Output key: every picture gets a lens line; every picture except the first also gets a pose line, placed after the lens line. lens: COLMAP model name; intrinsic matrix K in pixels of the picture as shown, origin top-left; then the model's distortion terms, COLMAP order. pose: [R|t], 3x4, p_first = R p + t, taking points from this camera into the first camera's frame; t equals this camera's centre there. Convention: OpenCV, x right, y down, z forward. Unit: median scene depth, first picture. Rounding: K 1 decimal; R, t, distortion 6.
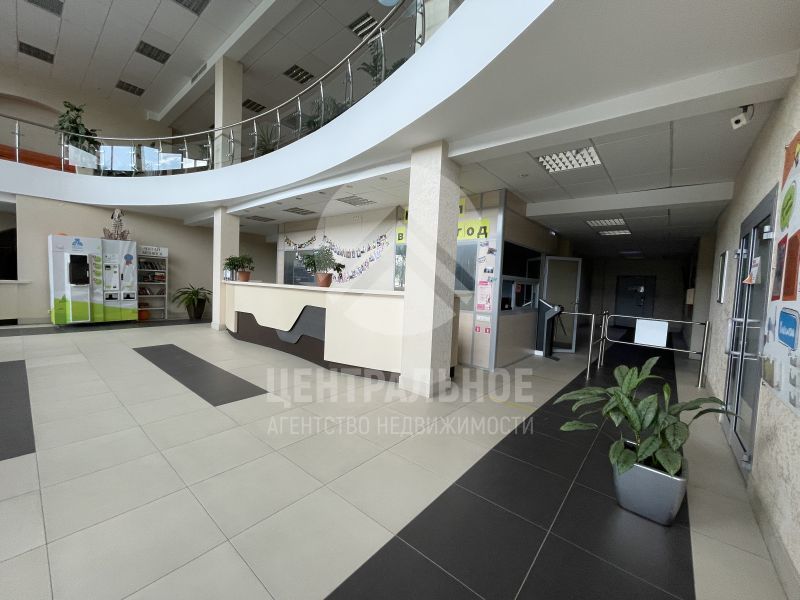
lens RADIAL K [[321.4, 0, 398.7], [0, 321.4, 300.8], [0, 0, 1]] dist [-0.001231, 0.000079]
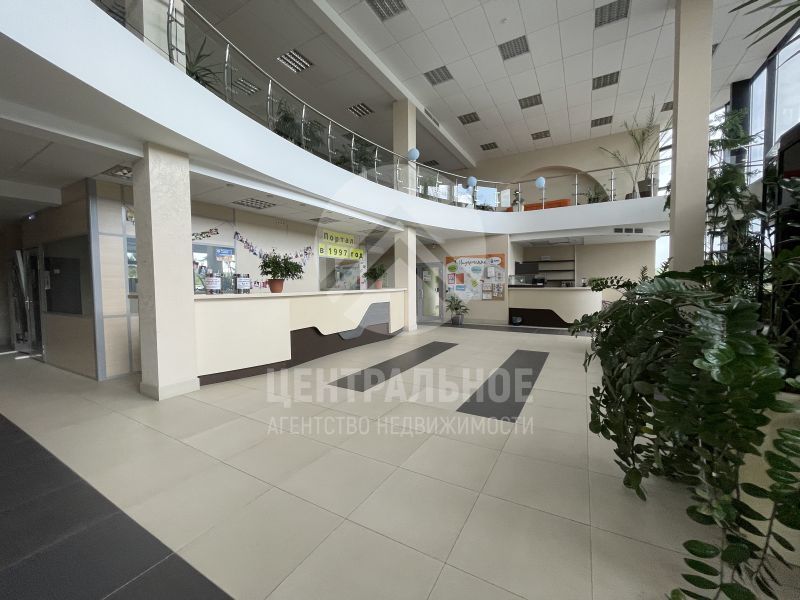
lens RADIAL K [[321.4, 0, 398.5], [0, 321.4, 298.7], [0, 0, 1]] dist [-0.001231, 0.000079]
pose [[-0.177539, -0.086086, 0.980341, -1.331681], [0.058876, 0.993453, 0.097899, -0.108255], [-0.982351, 0.075100, -0.171308, 0.894292]]
